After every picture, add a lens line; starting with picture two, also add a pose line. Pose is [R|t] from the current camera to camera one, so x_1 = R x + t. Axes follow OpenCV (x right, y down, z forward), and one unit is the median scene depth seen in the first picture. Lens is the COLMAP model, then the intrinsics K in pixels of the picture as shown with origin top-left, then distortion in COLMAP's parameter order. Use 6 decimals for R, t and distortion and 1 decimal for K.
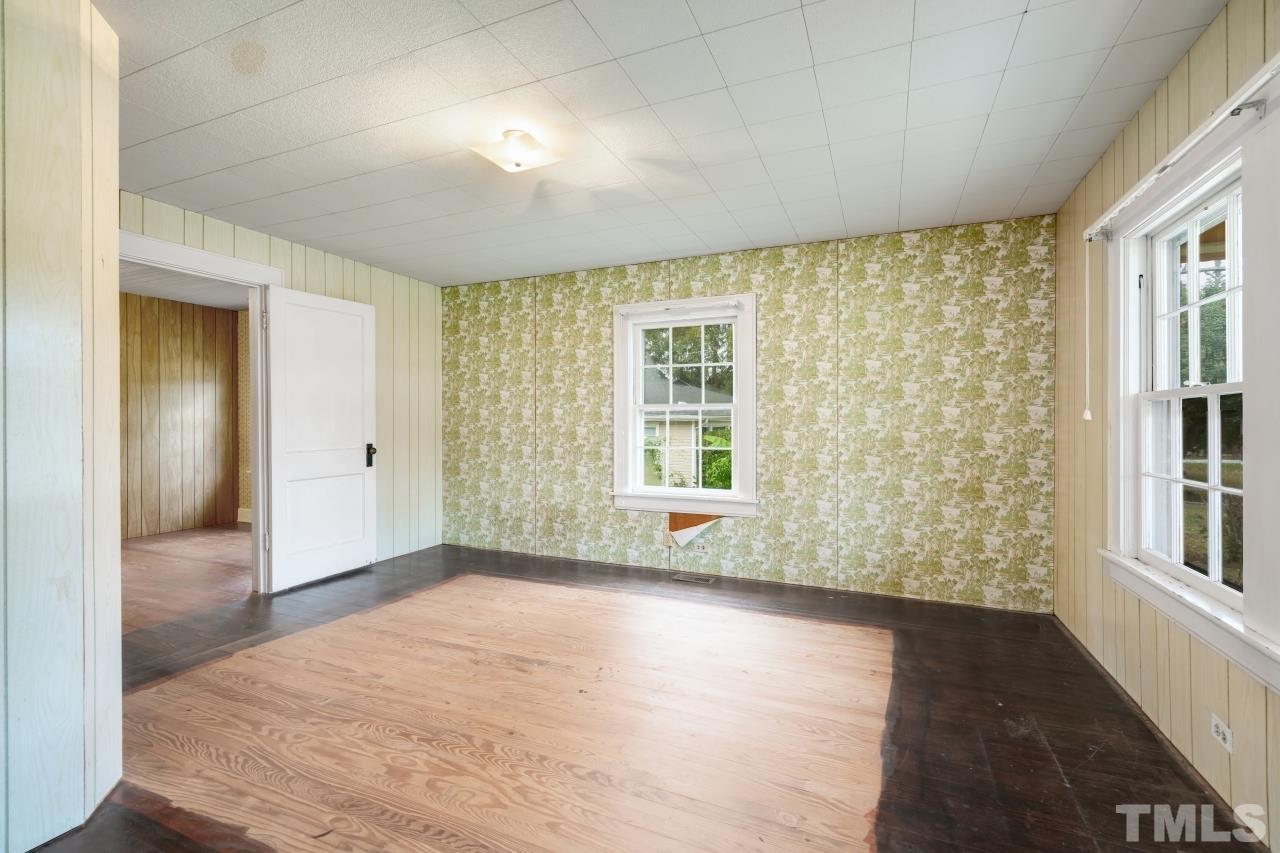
lens RADIAL K [[581.1, 0, 640.0], [0, 581.1, 421.8], [0, 0, 1]] dist [-0.003364, 0.001010]
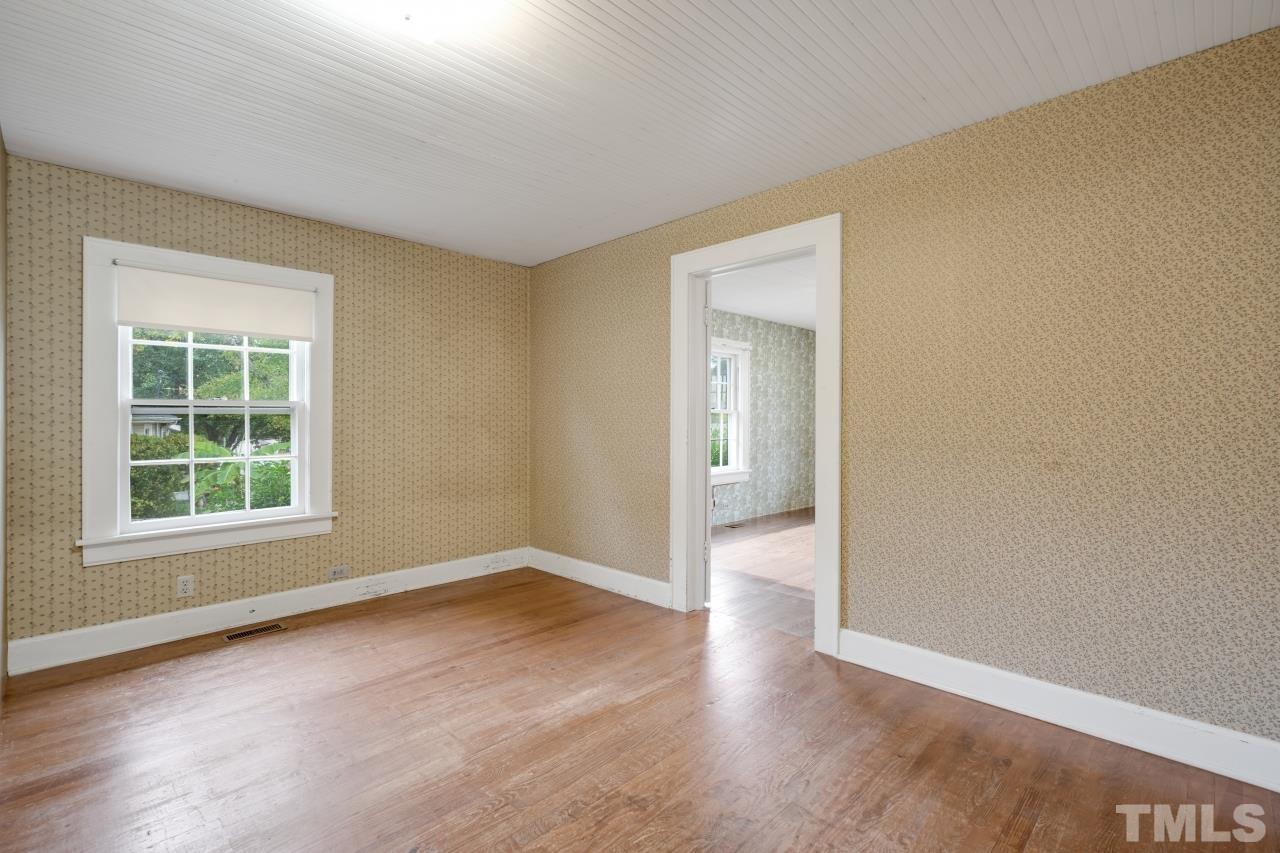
lens RADIAL K [[581.1, 0, 644.9], [0, 581.1, 421.7], [0, 0, 1]] dist [-0.003364, 0.001010]
pose [[0.355871, -0.002497, 0.934532, -1.578467], [0.008107, 0.999967, -0.000416, -0.002774], [-0.934500, 0.007724, 0.355879, 0.763315]]
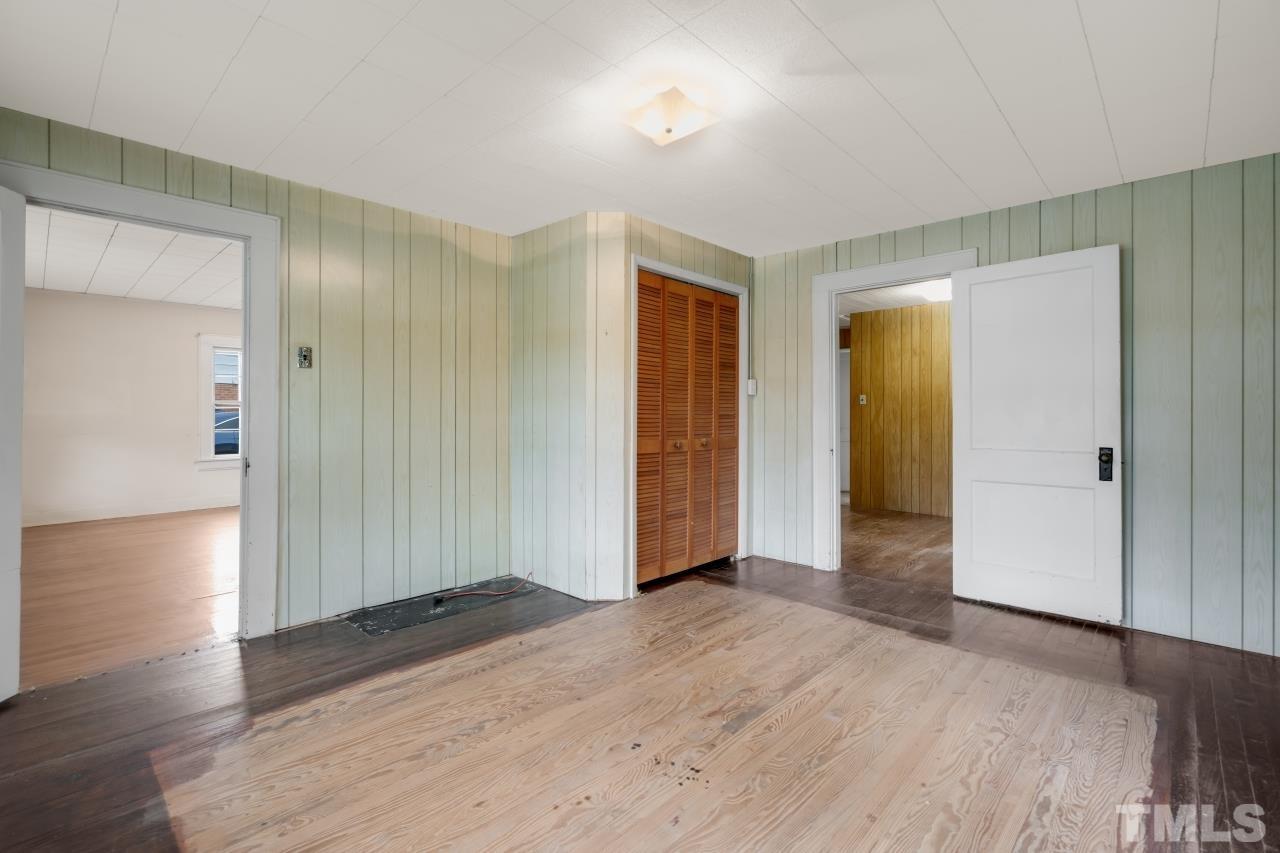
lens RADIAL K [[581.1, 0, 638.6], [0, 581.1, 417.1], [0, 0, 1]] dist [-0.003364, 0.001010]
pose [[-0.346804, 0.005213, -0.937923, 0.435533], [-0.003513, 0.999970, 0.006857, -0.000458], [0.937931, 0.005673, -0.346776, 0.848161]]
